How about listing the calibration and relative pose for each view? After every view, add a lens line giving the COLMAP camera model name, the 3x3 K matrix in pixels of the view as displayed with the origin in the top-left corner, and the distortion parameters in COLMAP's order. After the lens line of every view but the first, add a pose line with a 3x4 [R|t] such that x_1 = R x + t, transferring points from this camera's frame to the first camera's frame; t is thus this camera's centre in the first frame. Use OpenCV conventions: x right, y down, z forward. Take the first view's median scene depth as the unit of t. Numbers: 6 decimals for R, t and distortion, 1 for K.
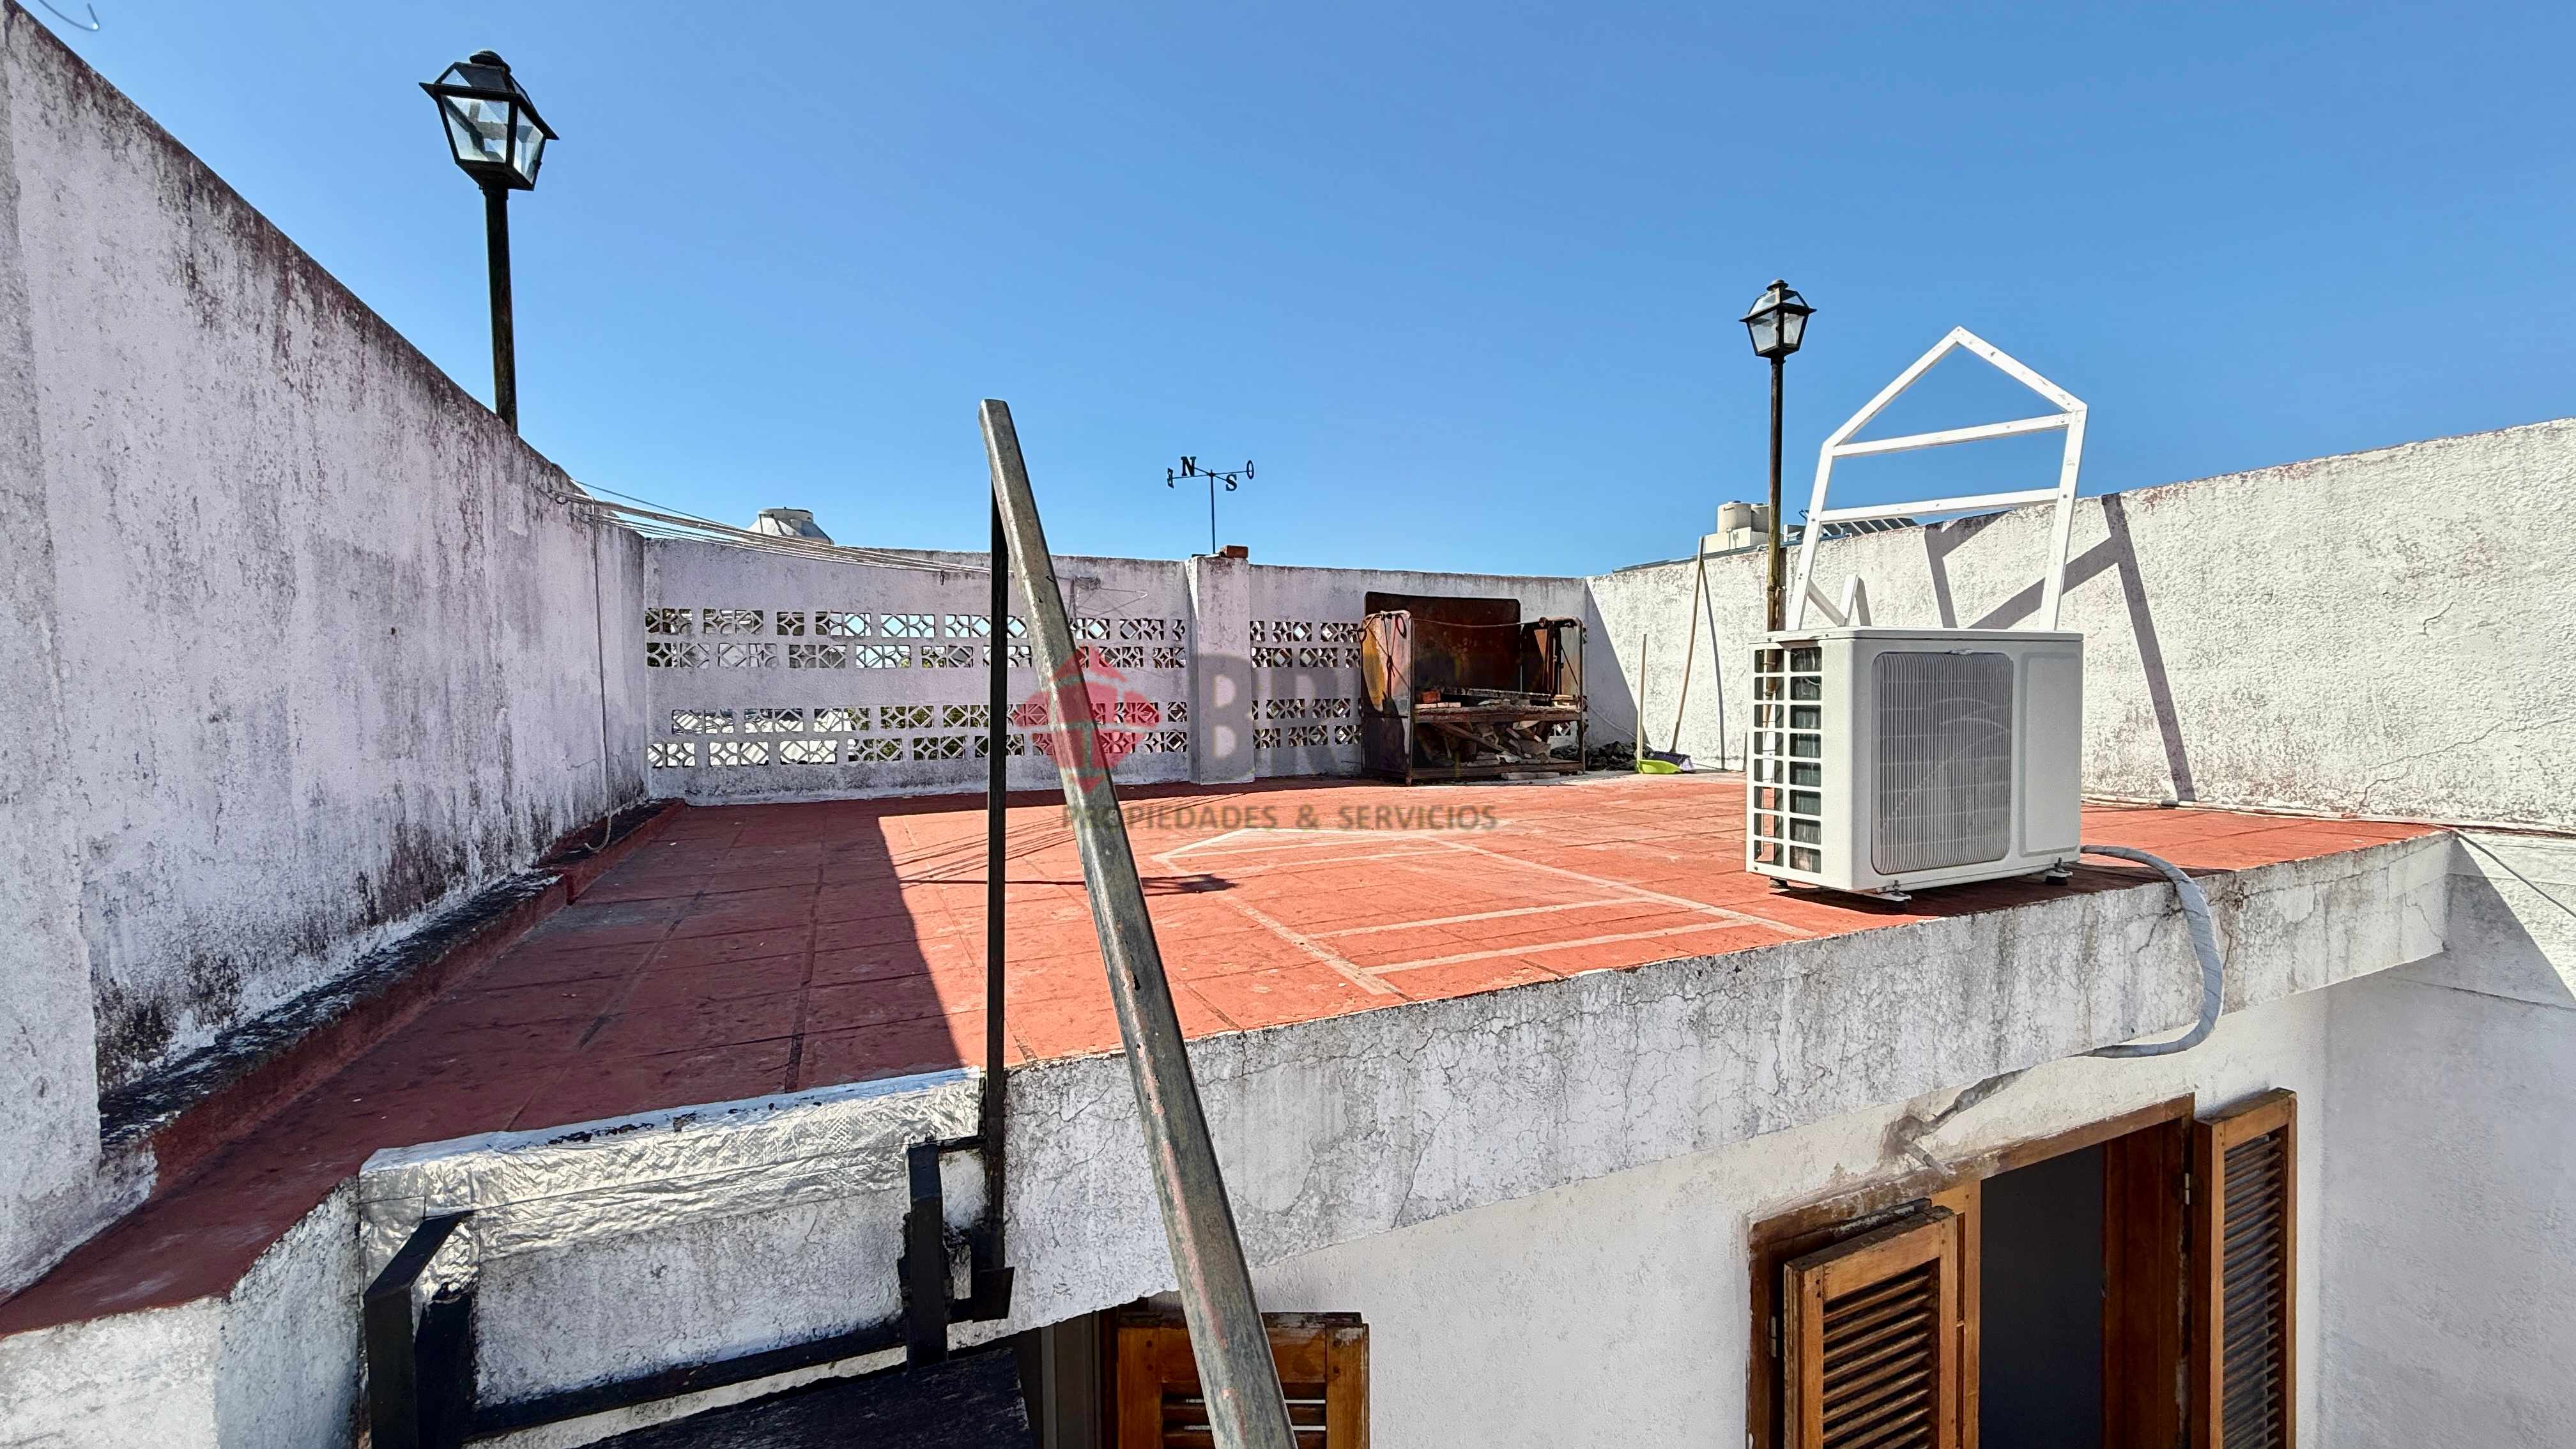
lens RADIAL K [[1021.6, 0, 1284.6], [0, 1021.6, 716.0], [0, 0, 1]] dist [-0.001032, 0.000350]
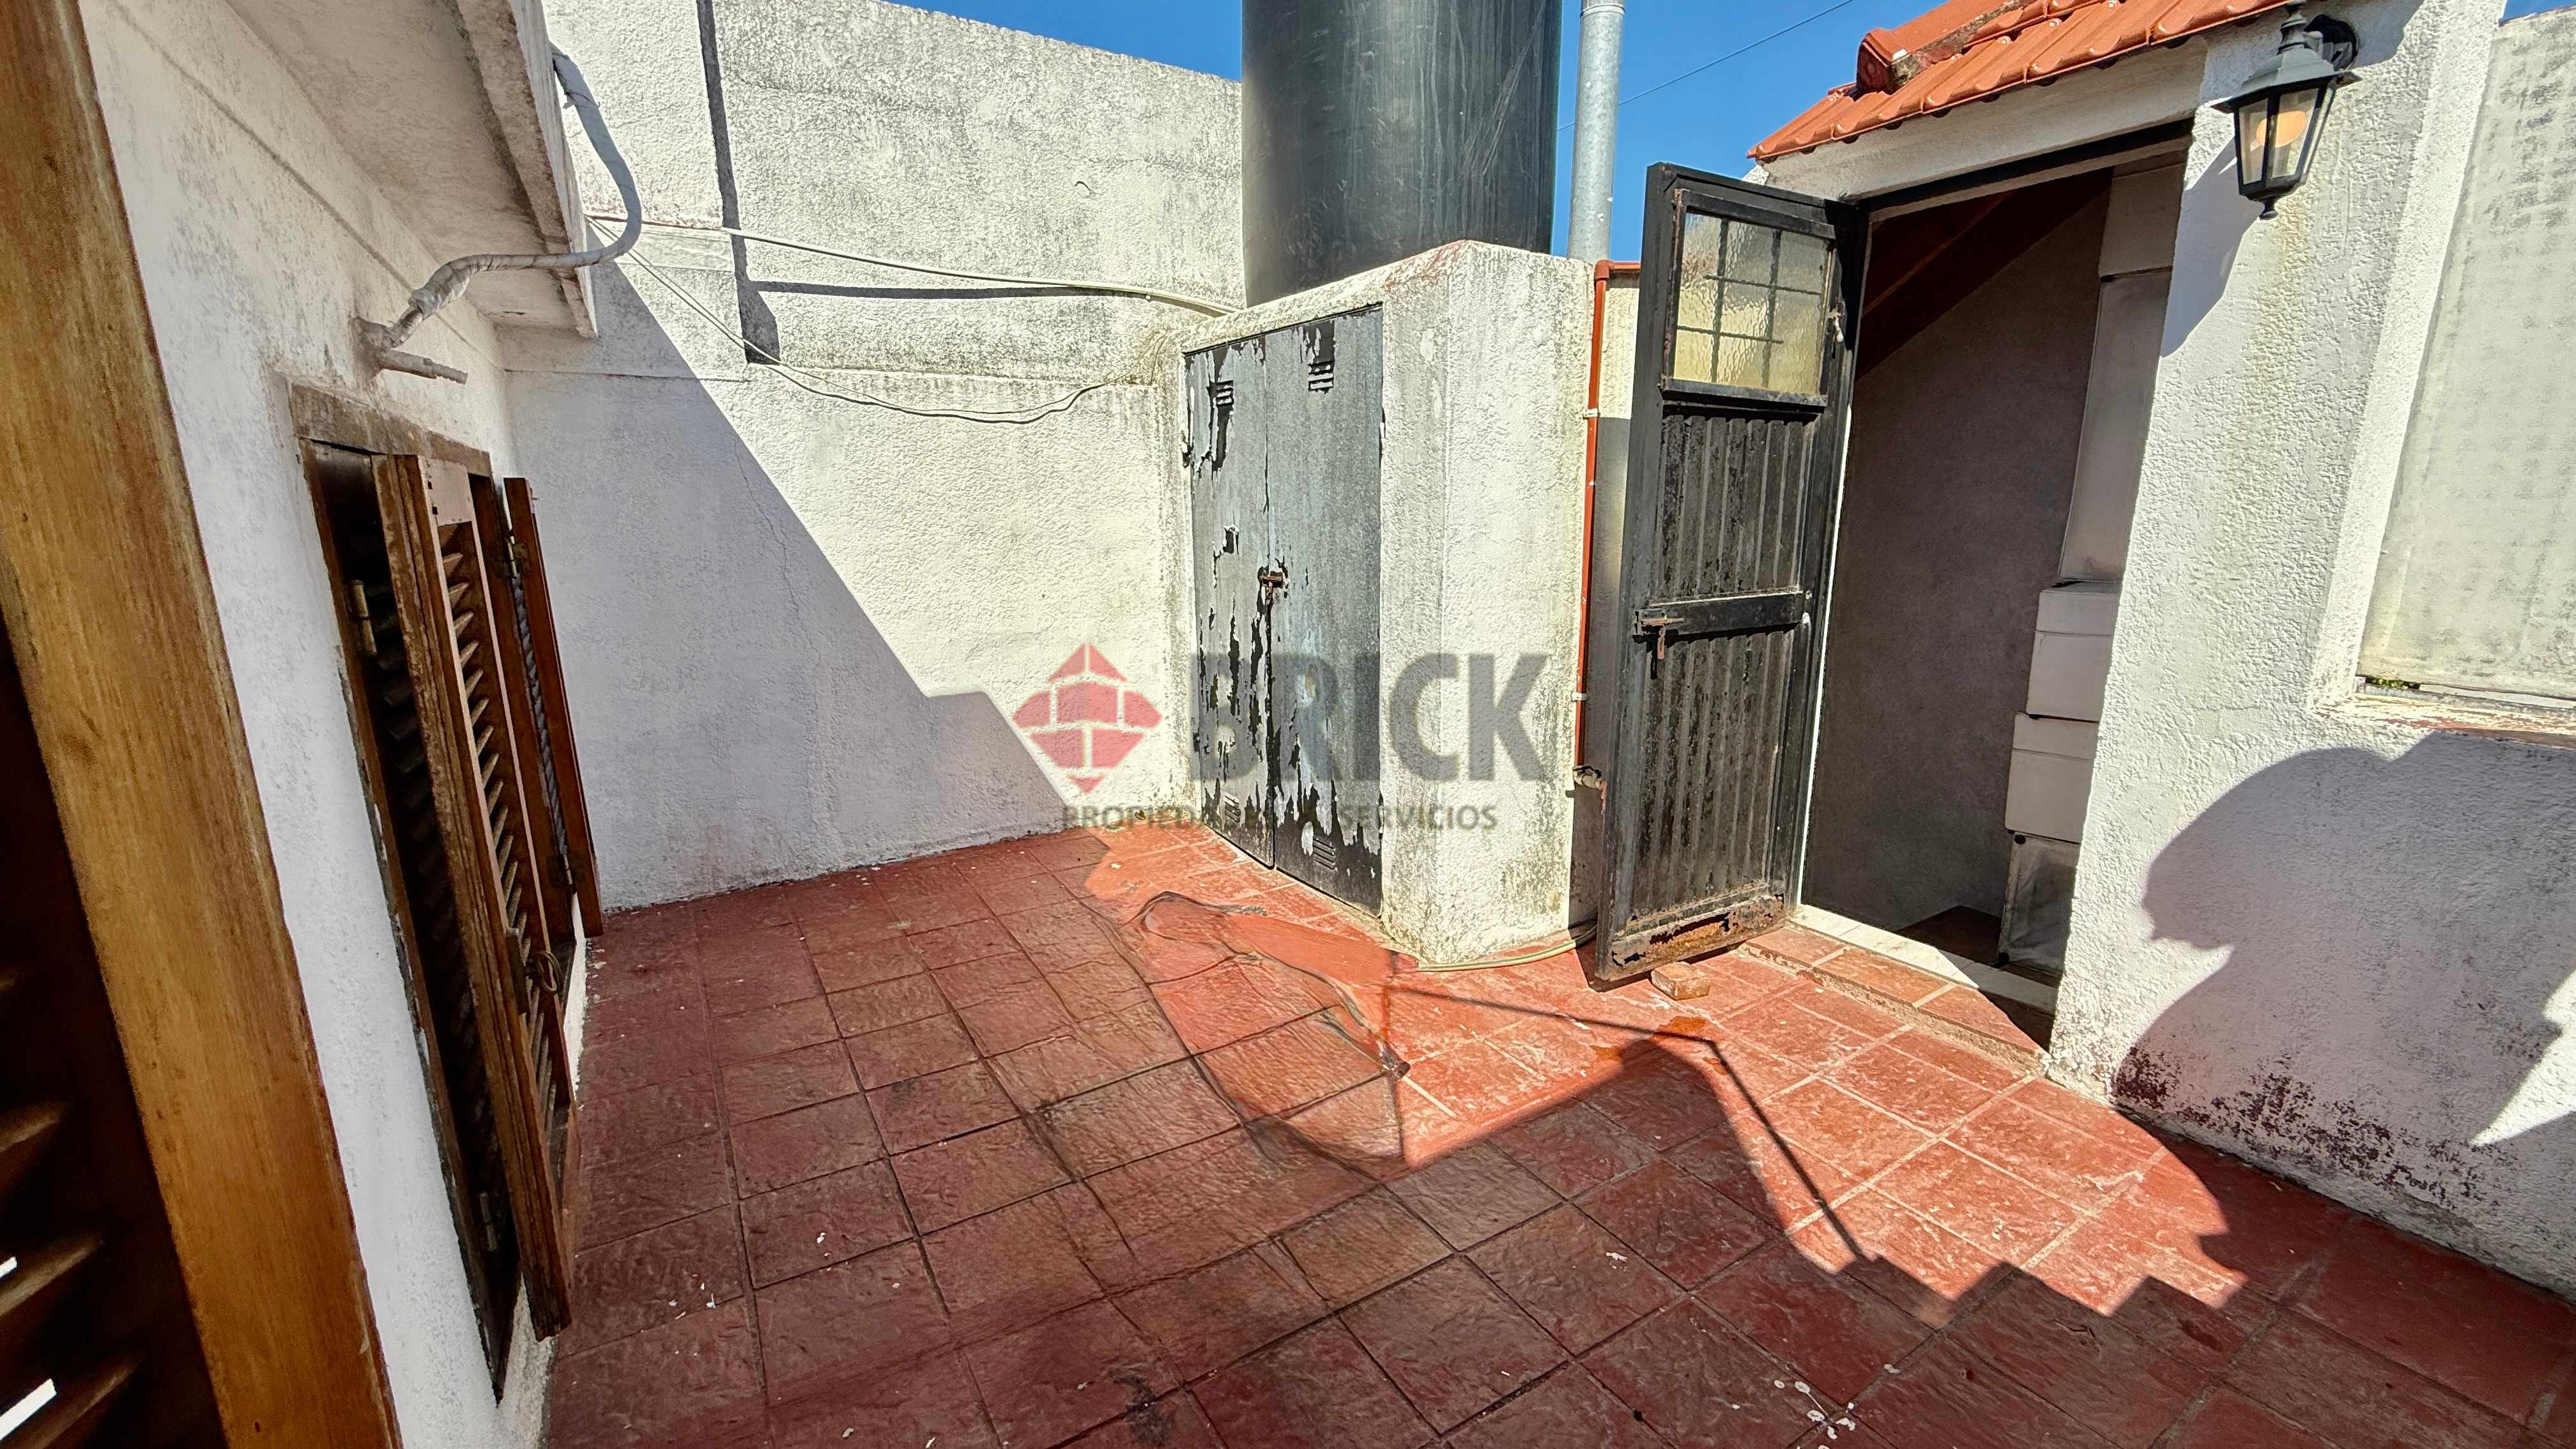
lens RADIAL K [[1021.6, 0, 1281.9], [0, 1021.6, 723.7], [0, 0, 1]] dist [-0.001032, 0.000350]
pose [[-0.140960, -0.197006, 0.970216, -0.117701], [0.042727, 0.977877, 0.204769, 0.597896], [-0.989093, 0.070318, -0.129424, 0.624198]]
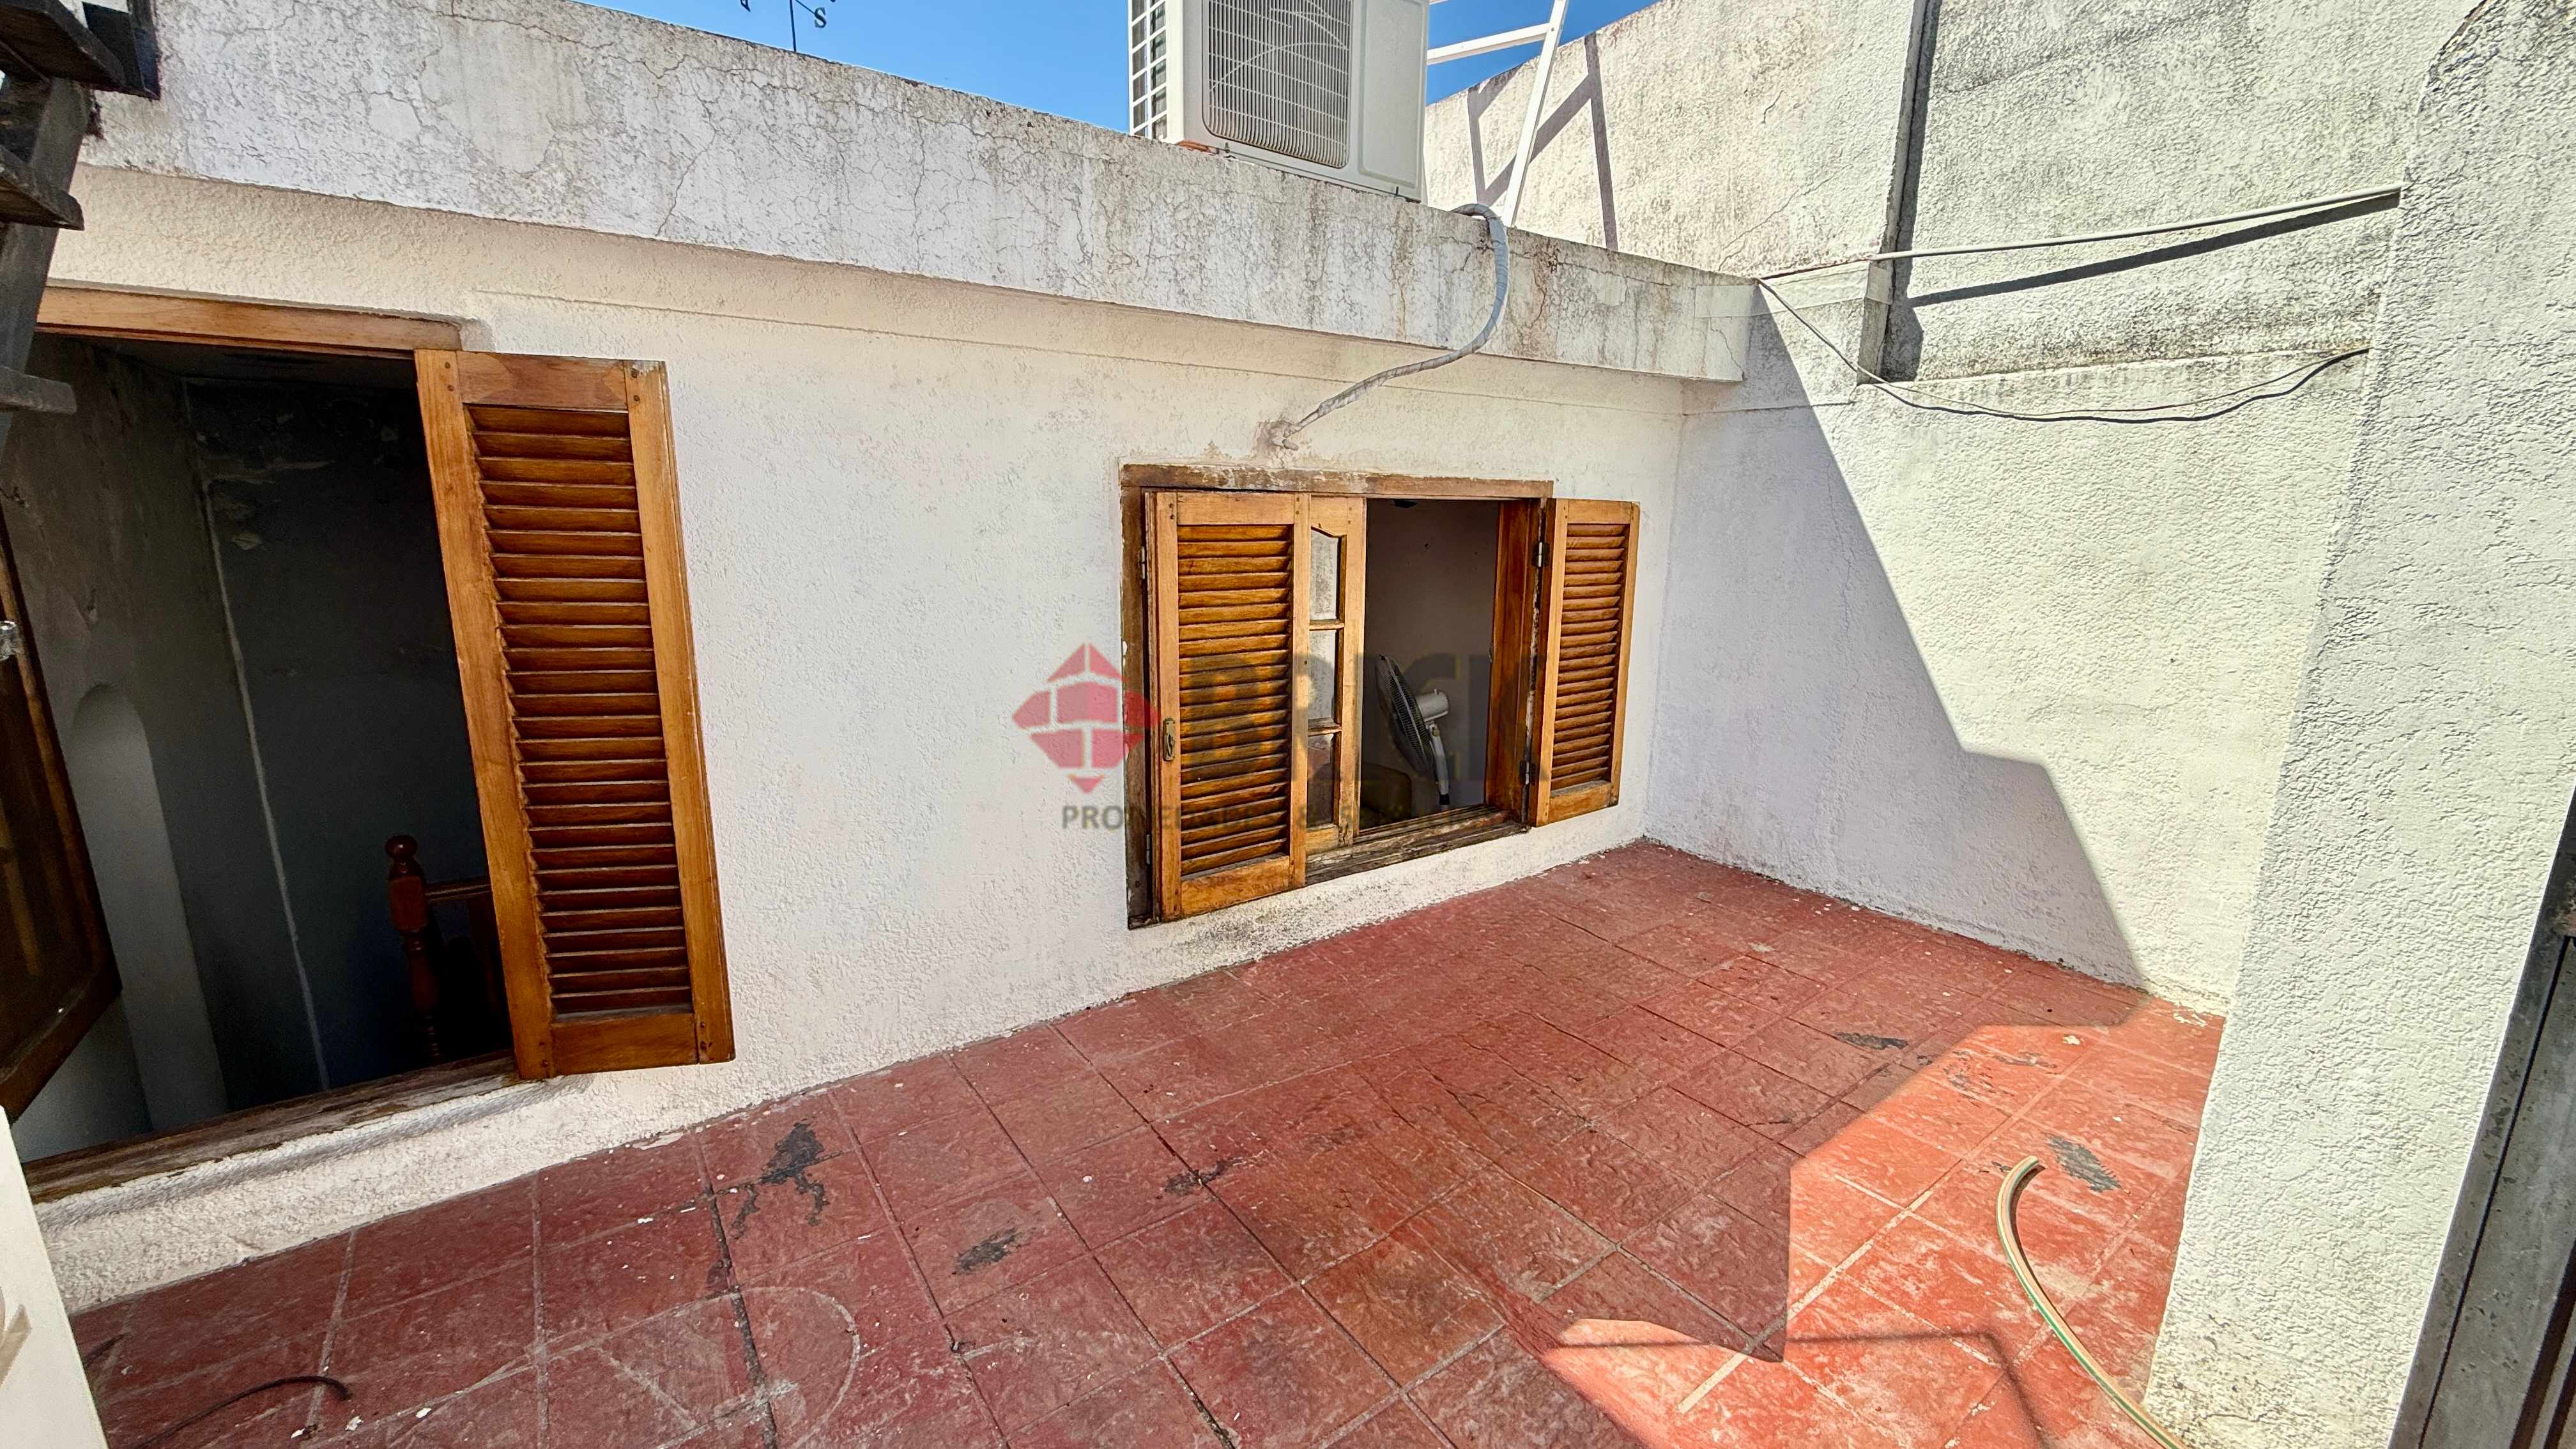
lens RADIAL K [[1021.6, 0, 1287.9], [0, 1021.6, 724.3], [0, 0, 1]] dist [-0.001032, 0.000350]
pose [[0.976603, -0.018029, 0.214293, 0.398568], [-0.020286, 0.984313, 0.175259, 0.605231], [-0.214092, -0.175505, 0.960918, -0.260260]]
